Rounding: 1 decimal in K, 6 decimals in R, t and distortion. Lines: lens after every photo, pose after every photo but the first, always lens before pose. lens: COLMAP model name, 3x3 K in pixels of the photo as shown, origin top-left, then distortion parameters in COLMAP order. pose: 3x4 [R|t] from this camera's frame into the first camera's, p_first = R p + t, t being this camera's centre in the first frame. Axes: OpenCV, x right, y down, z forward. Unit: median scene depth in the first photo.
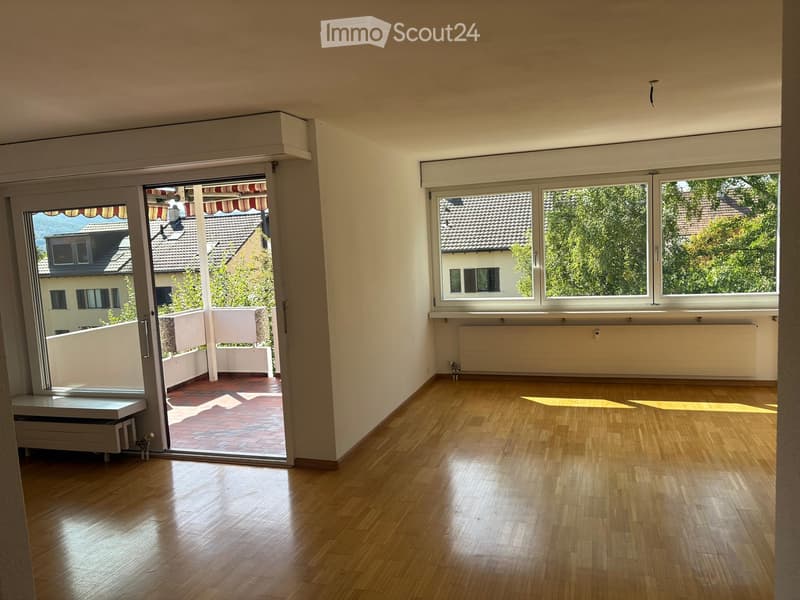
lens RADIAL K [[594.9, 0, 404.4], [0, 594.9, 299.2], [0, 0, 1]] dist [0.005861, -0.007659]
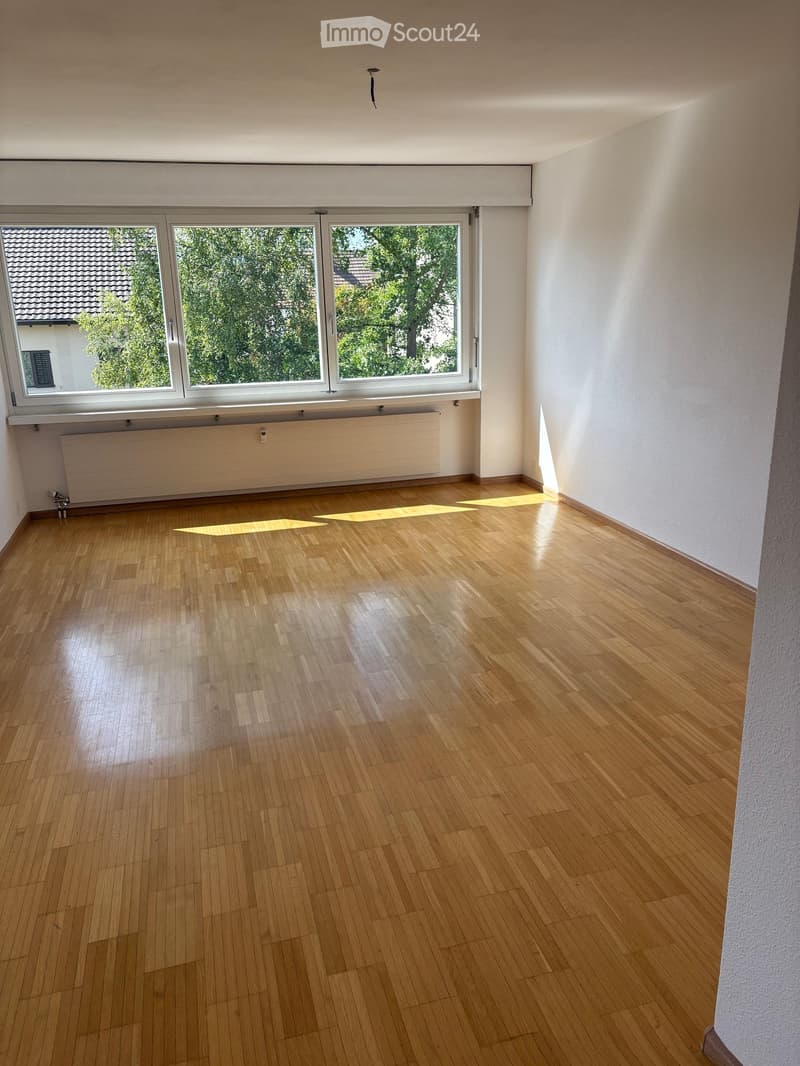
lens RADIAL K [[792.7, 0, 402.0], [0, 792.7, 541.5], [0, 0, 1]] dist [0.005861, -0.007659]
pose [[0.831592, -0.133543, 0.539092, -0.098053], [0.035044, 0.981344, 0.189038, 0.009418], [-0.554280, -0.138311, 0.820758, 0.075815]]
